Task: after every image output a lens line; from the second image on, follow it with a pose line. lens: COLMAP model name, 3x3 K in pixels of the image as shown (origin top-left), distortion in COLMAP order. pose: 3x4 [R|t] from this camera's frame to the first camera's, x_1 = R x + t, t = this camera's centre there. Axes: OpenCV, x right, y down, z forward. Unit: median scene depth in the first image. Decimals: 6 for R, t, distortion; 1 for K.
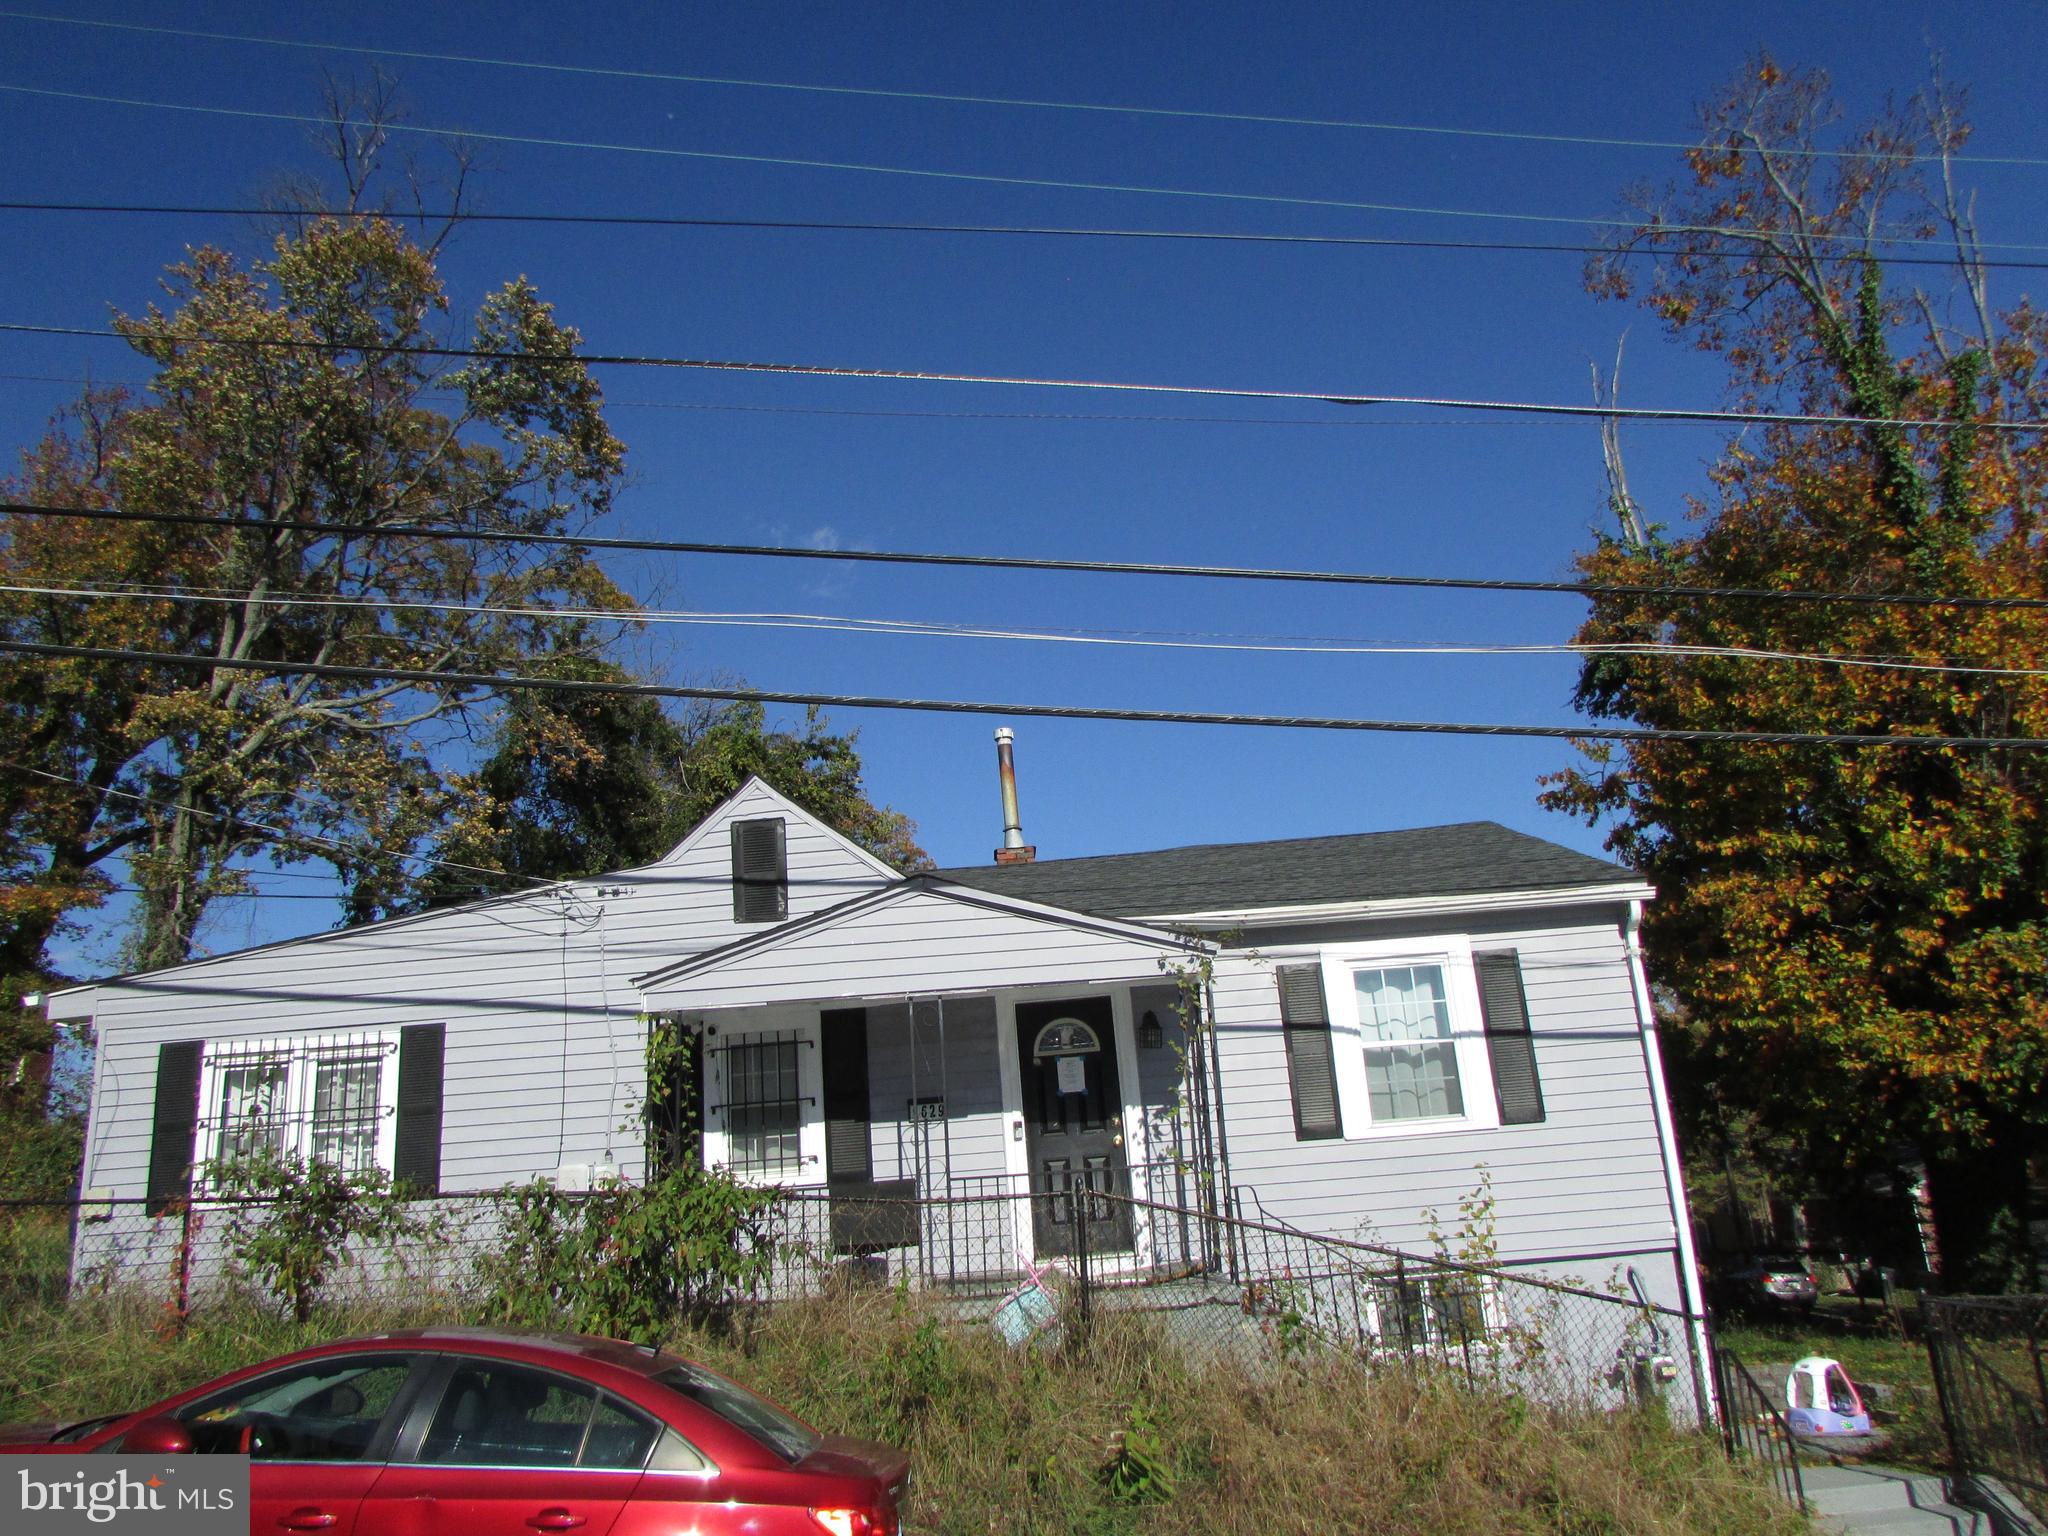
lens RADIAL K [[1457.7, 0, 1024.0], [0, 1457.7, 768.0], [0, 0, 1]] dist [-0.004937, 0.002556]
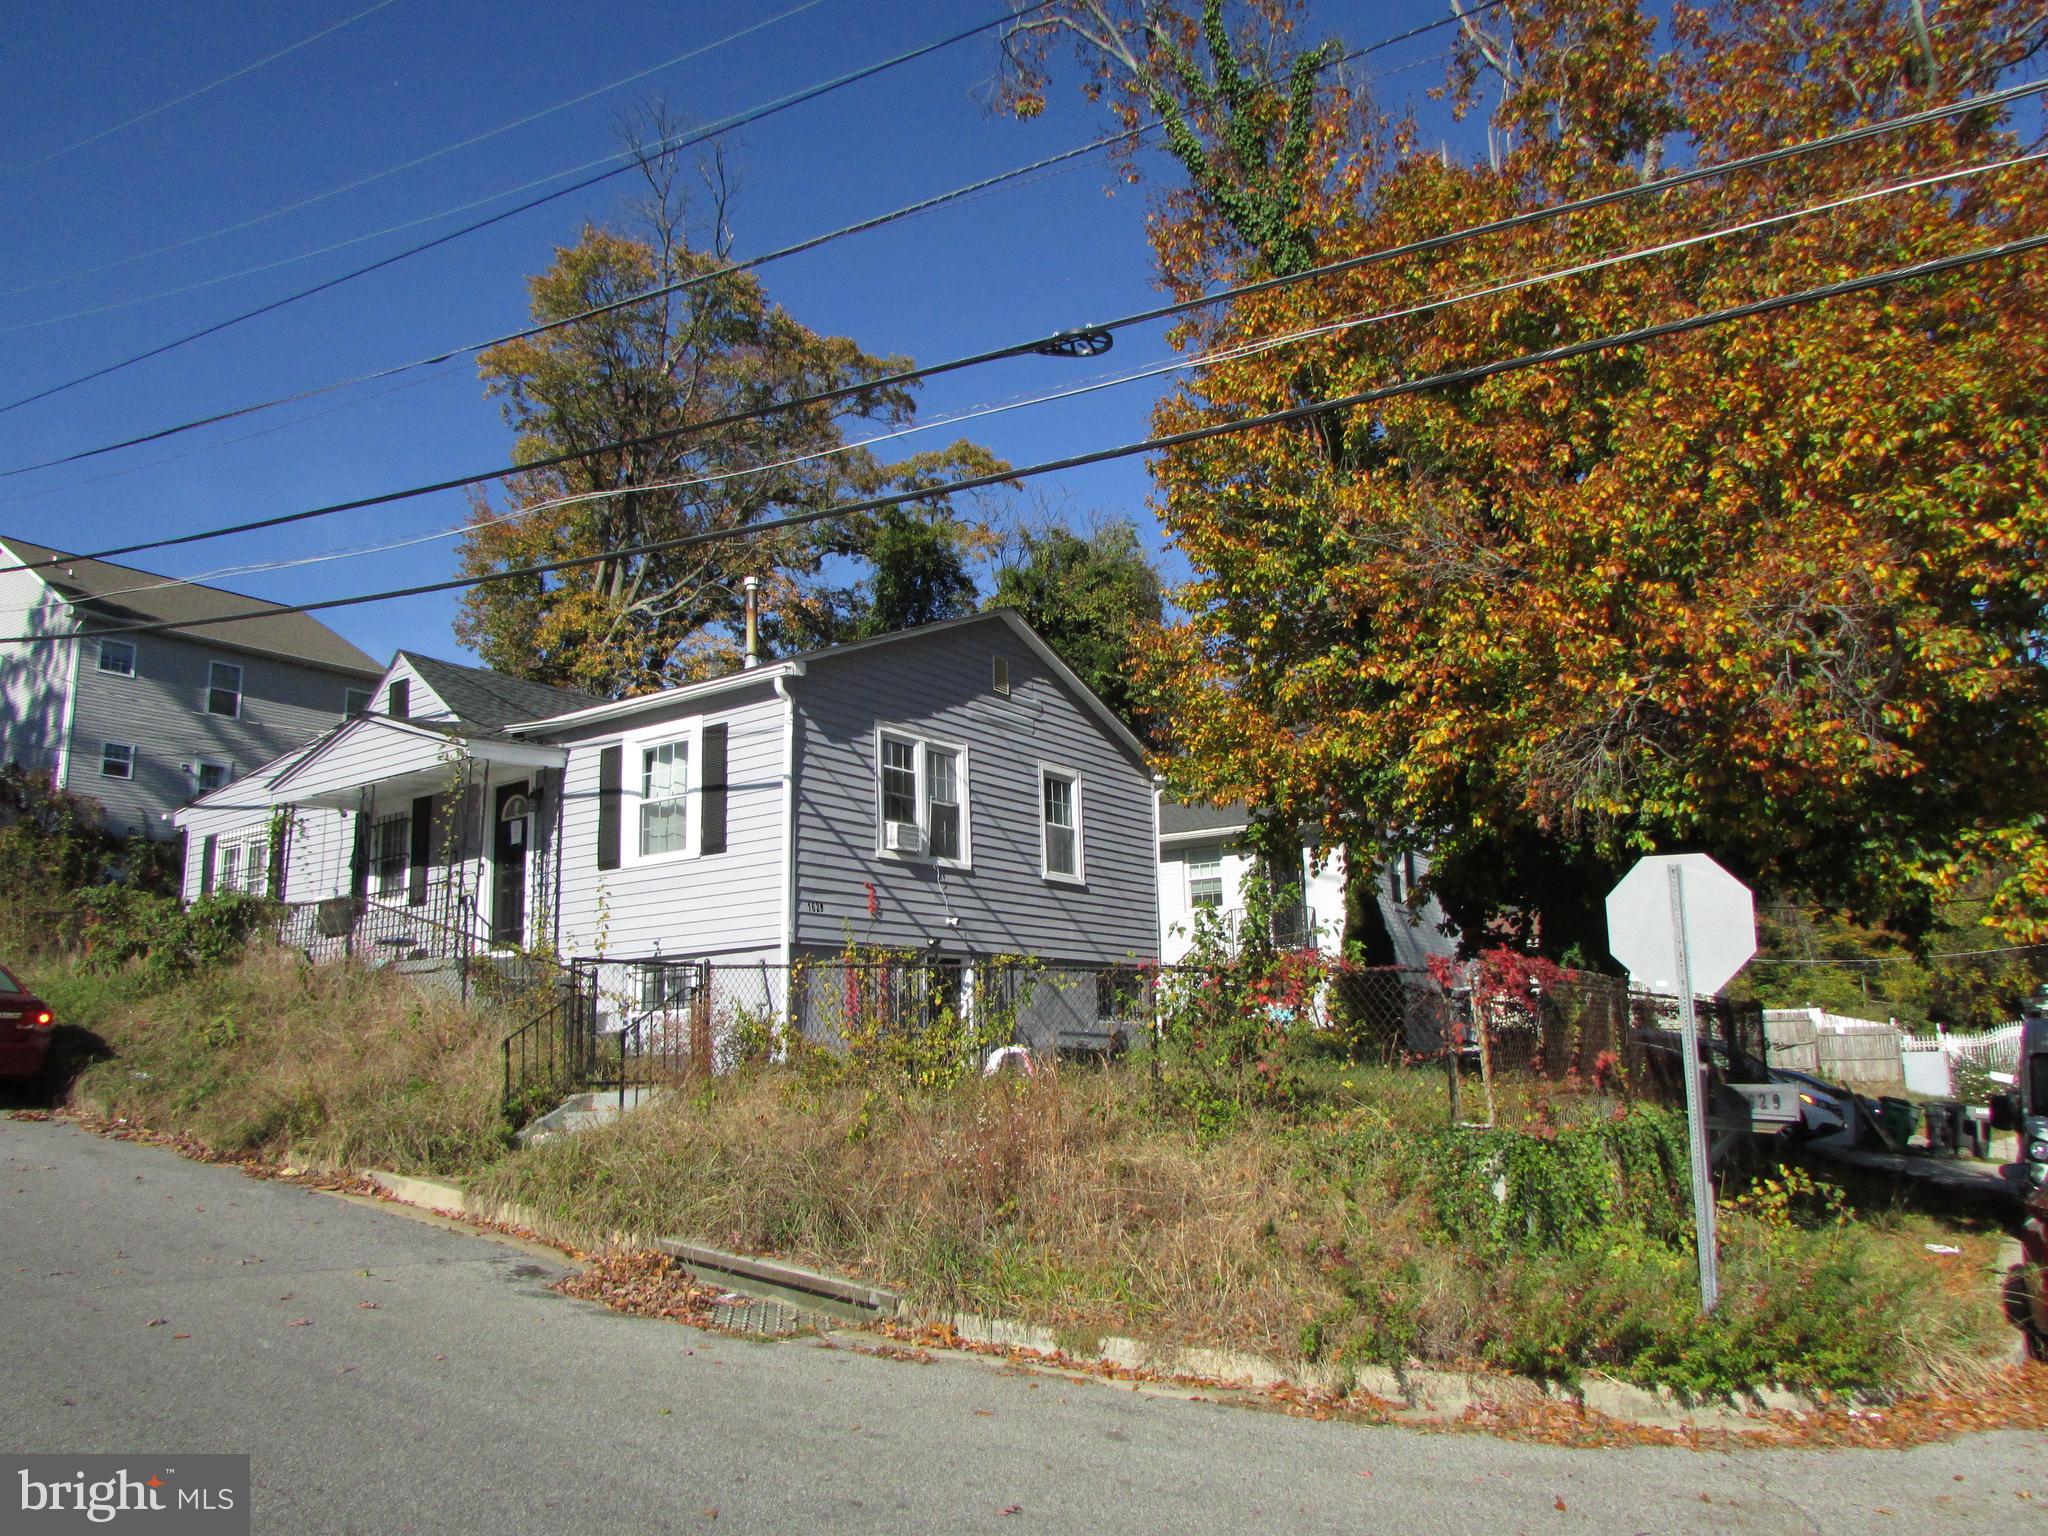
lens RADIAL K [[1457.7, 0, 1024.0], [0, 1457.7, 768.0], [0, 0, 1]] dist [-0.004937, 0.002556]
pose [[0.828284, -0.065751, -0.556438, 1.290949], [0.136635, 0.986813, 0.086782, 0.087819], [0.543394, -0.147910, 0.826345, 0.065145]]
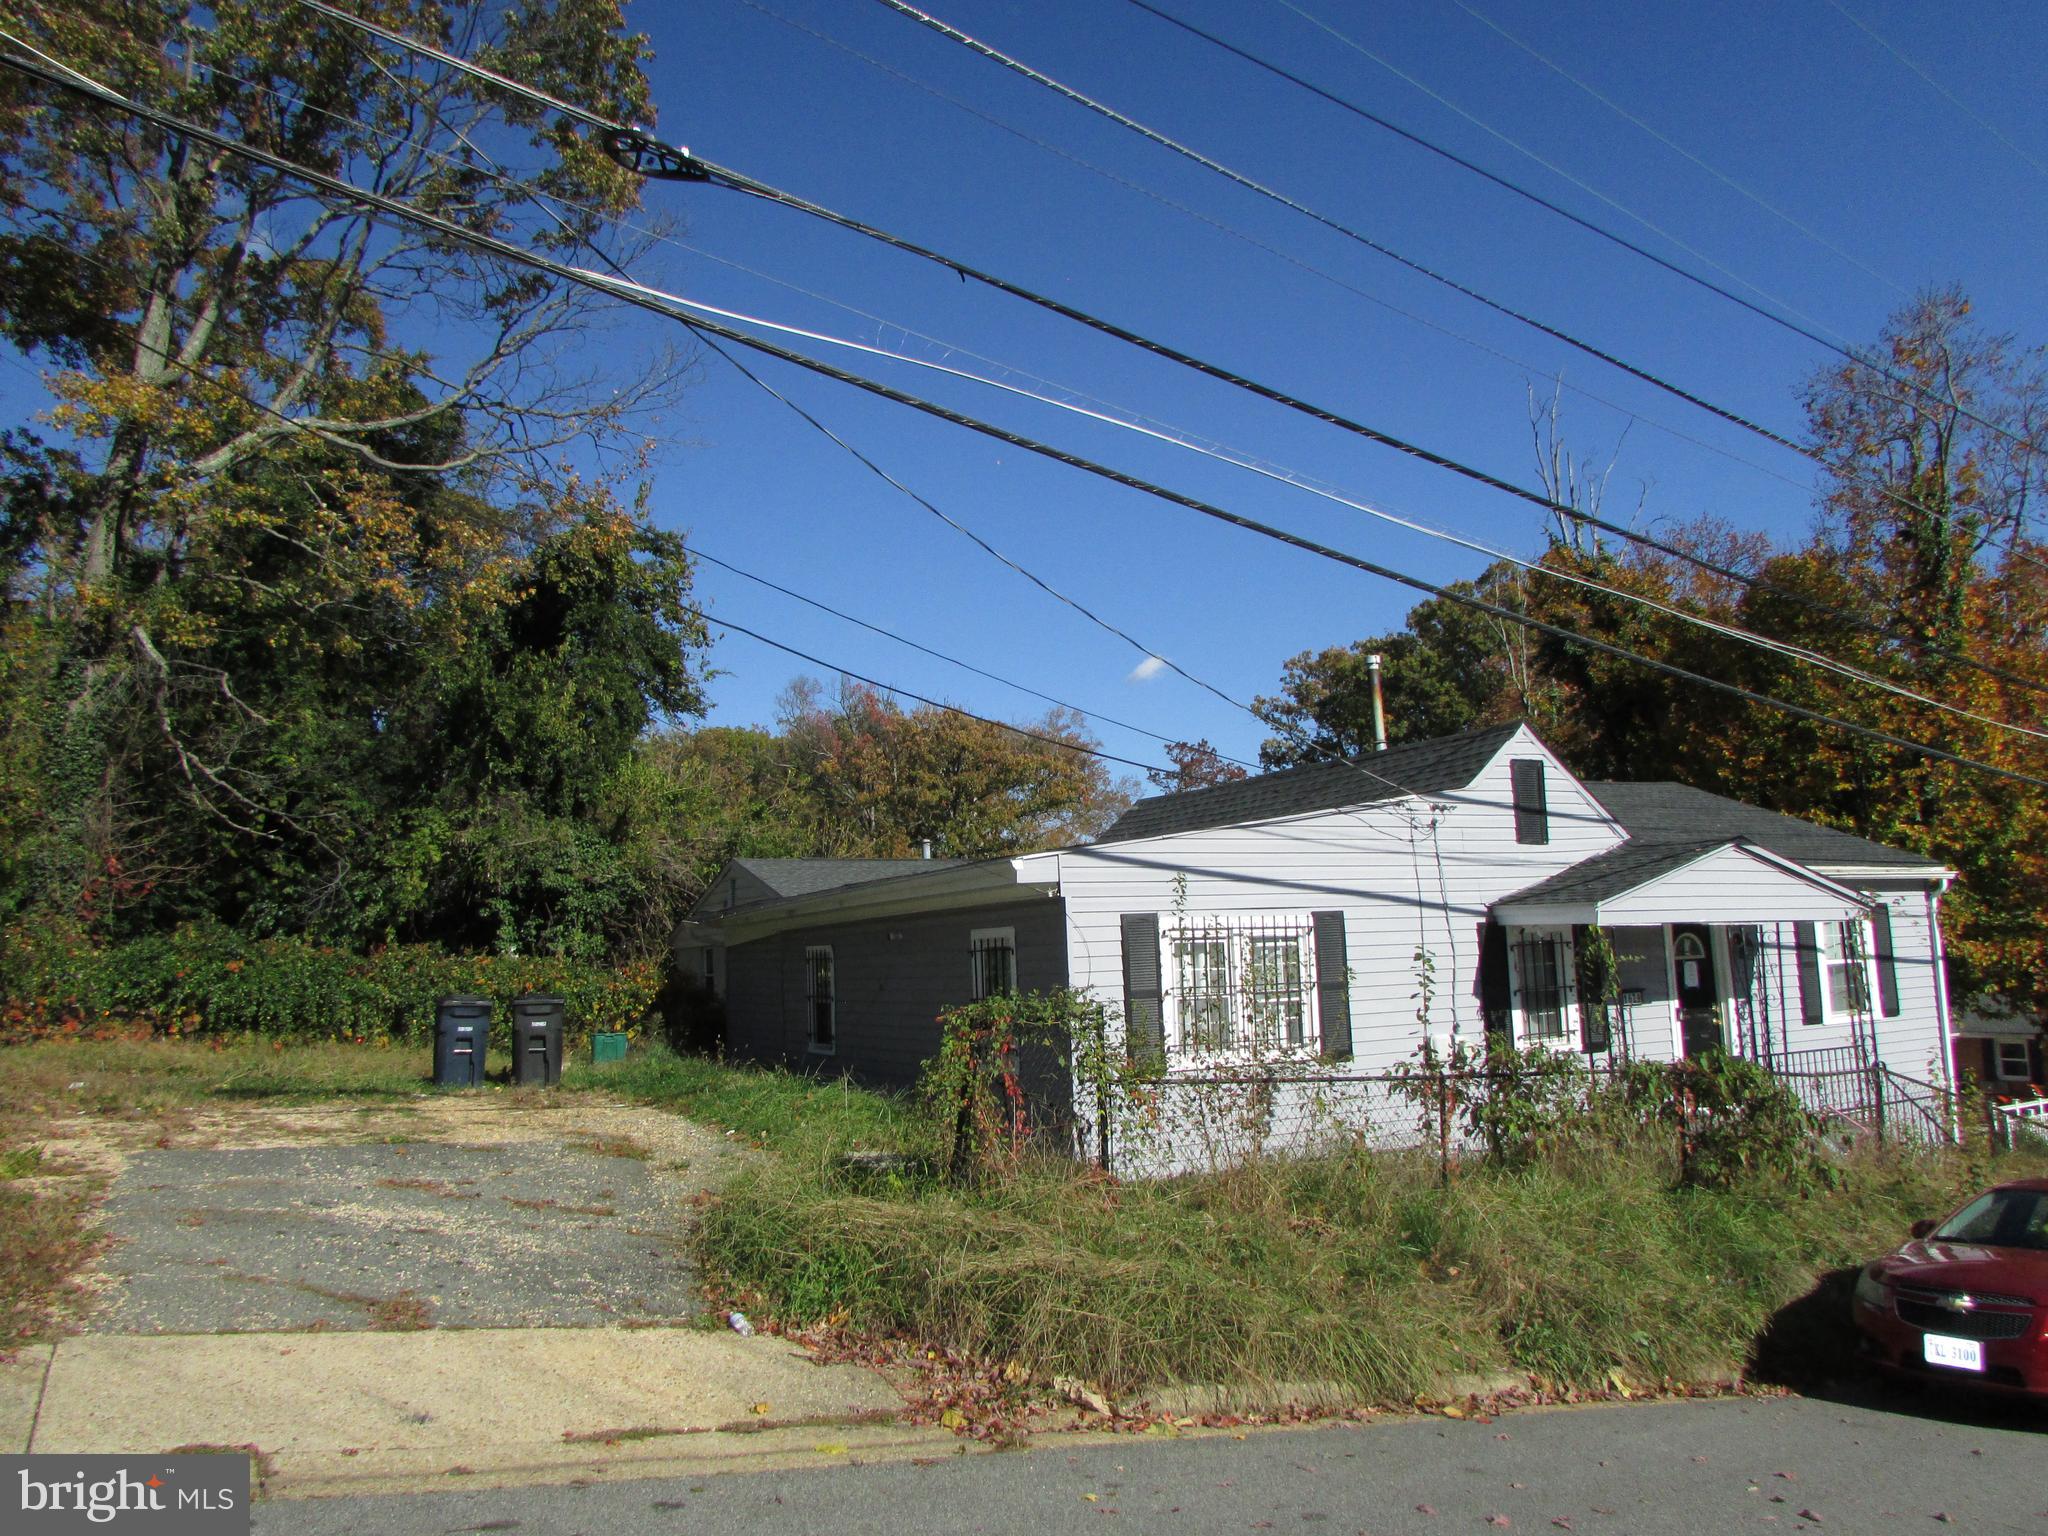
lens RADIAL K [[1457.7, 0, 1024.0], [0, 1457.7, 768.0], [0, 0, 1]] dist [-0.004937, 0.002556]
pose [[0.861074, 0.105226, 0.497473, -1.208747], [-0.173147, 0.980562, 0.092291, 0.003005], [-0.478092, -0.165606, 0.862556, 0.152528]]
